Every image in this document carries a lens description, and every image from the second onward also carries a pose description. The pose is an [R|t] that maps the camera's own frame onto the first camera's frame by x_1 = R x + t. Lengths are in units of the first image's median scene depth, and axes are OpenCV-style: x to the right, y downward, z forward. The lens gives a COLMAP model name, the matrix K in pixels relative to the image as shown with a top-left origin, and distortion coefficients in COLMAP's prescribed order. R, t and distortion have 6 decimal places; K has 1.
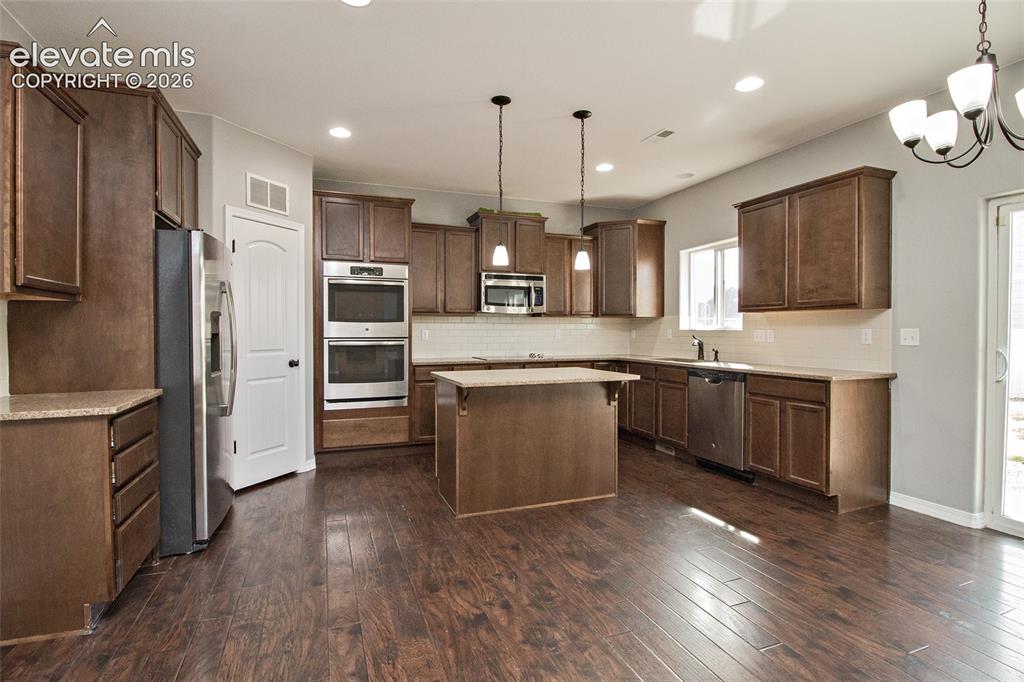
lens RADIAL K [[503.1, 0, 514.4], [0, 503.1, 334.6], [0, 0, 1]] dist [-0.003430, -0.000678]
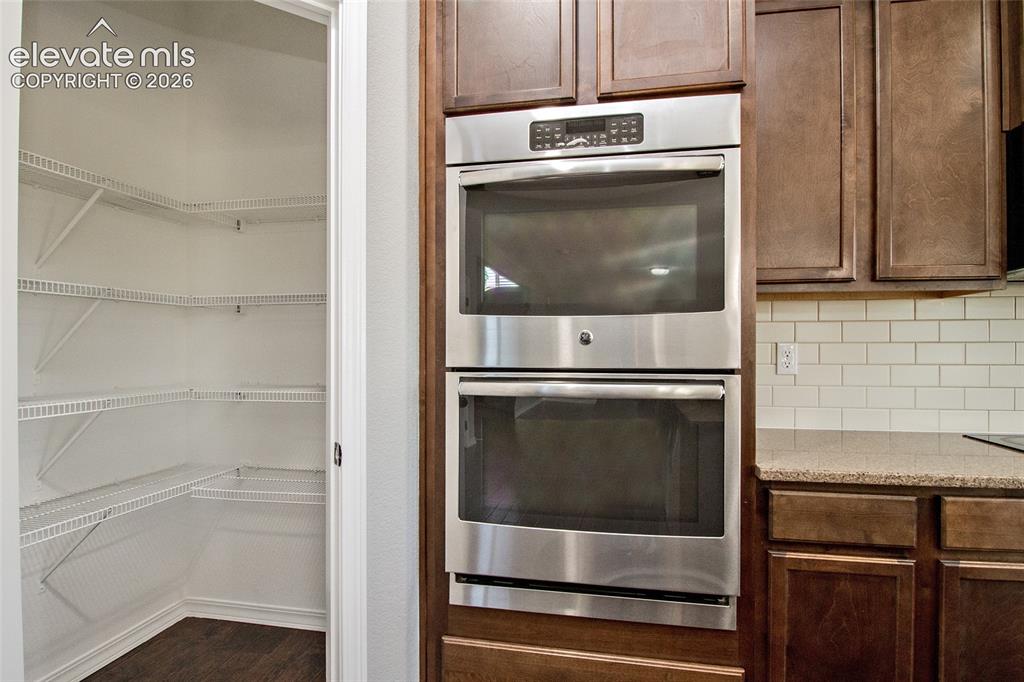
lens RADIAL K [[552.0, 0, 510.2], [0, 552.0, 348.3], [0, 0, 1]] dist [-0.029832, -0.000533]
pose [[0.840823, 0.000231, -0.541311, -0.162453], [-0.004029, 0.999975, -0.005832, -0.003790], [0.541296, 0.007085, 0.840802, 0.717334]]
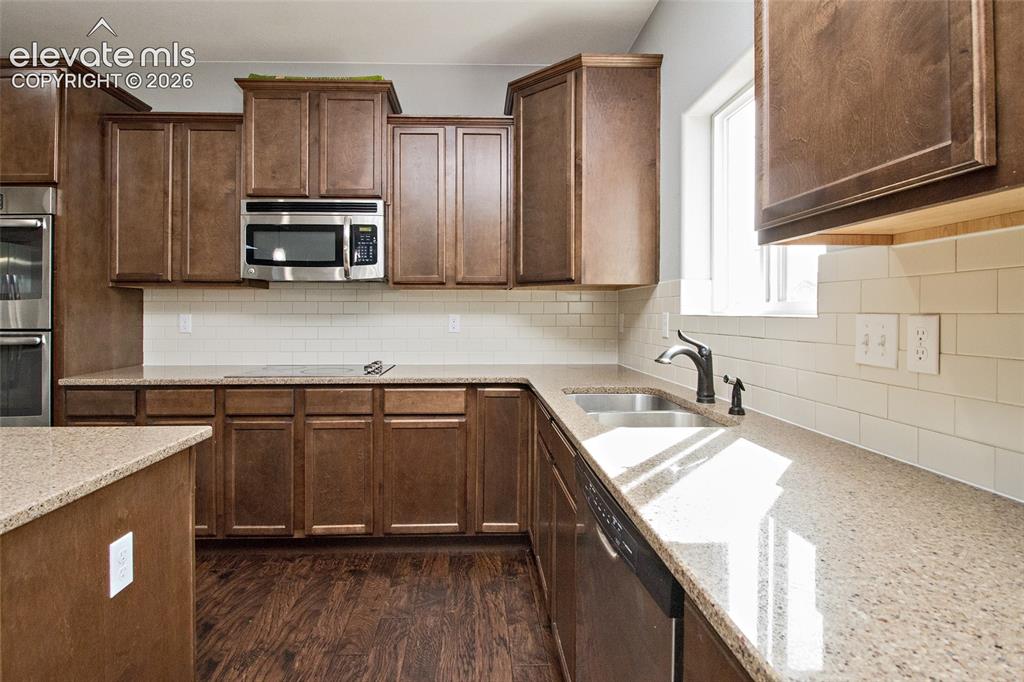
lens RADIAL K [[507.0, 0, 496.3], [0, 507.0, 337.8], [0, 0, 1]] dist [-0.000485, -0.010815]
pose [[0.948223, 0.015797, -0.317212, 0.381899], [-0.002596, 0.999114, 0.041995, -0.009019], [0.317595, -0.038997, 0.947424, 0.682122]]
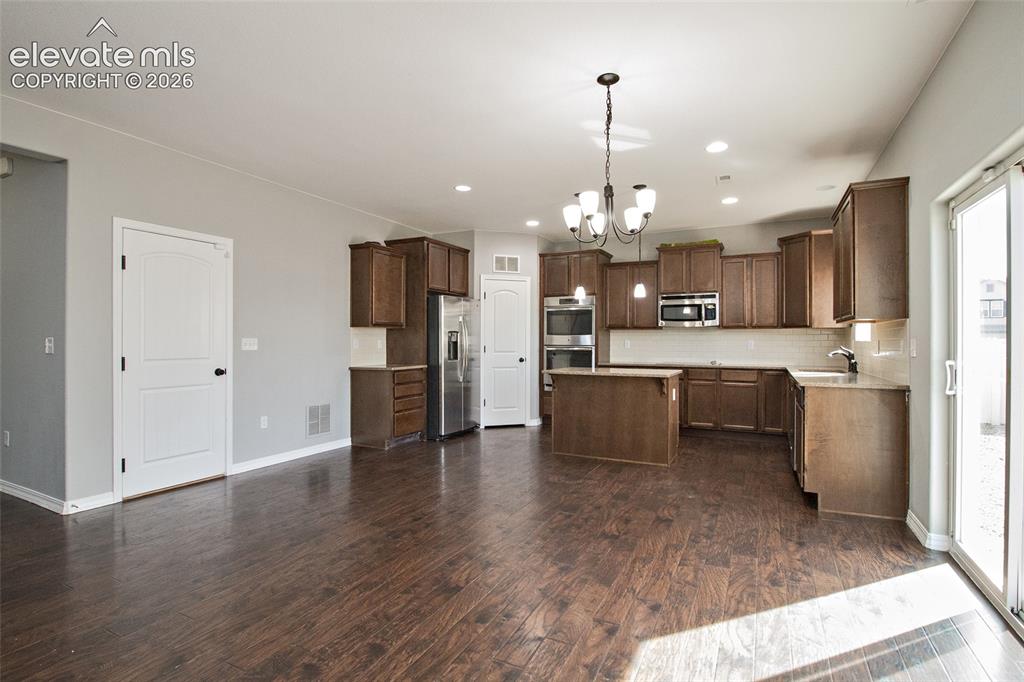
lens RADIAL K [[500.7, 0, 504.6], [0, 500.7, 344.9], [0, 0, 1]] dist [-0.013917, -0.000455]
pose [[0.670804, 0.009147, -0.741578, 0.697732], [-0.008024, 0.999955, 0.005076, -0.000955], [0.741591, 0.002545, 0.670848, -0.161082]]
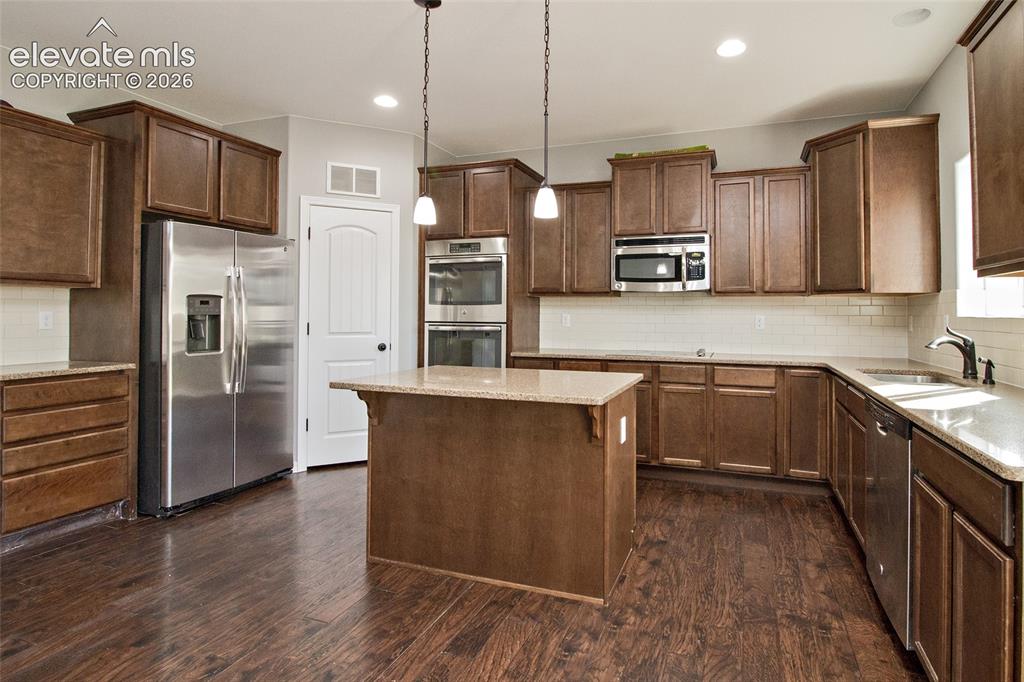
lens RADIAL K [[525.4, 0, 555.2], [0, 525.4, 303.6], [0, 0, 1]] dist [-0.011163, -0.002546]
pose [[0.761809, -0.007494, -0.647759, 0.431033], [-0.011629, 0.999614, -0.025241, -0.005267], [0.647698, 0.026762, 0.761427, 0.394191]]
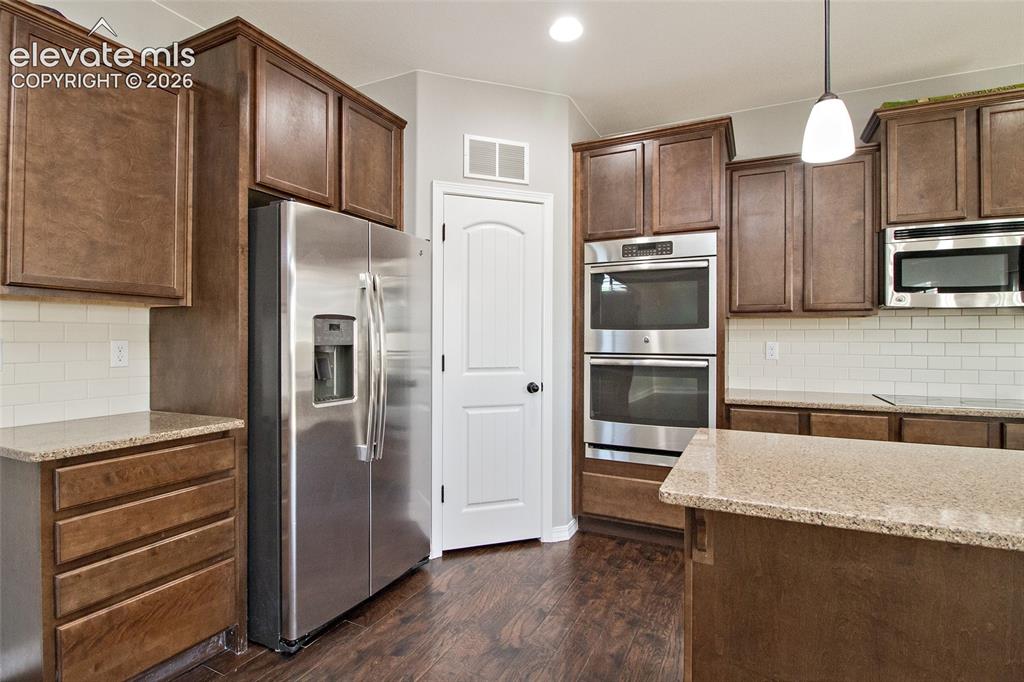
lens RADIAL K [[507.0, 0, 496.3], [0, 507.0, 337.8], [0, 0, 1]] dist [-0.000485, -0.010815]
pose [[0.664230, -0.001269, -0.747527, 0.059932], [-0.009406, 0.999905, -0.010055, -0.005966], [0.747469, 0.013710, 0.664155, 0.429684]]
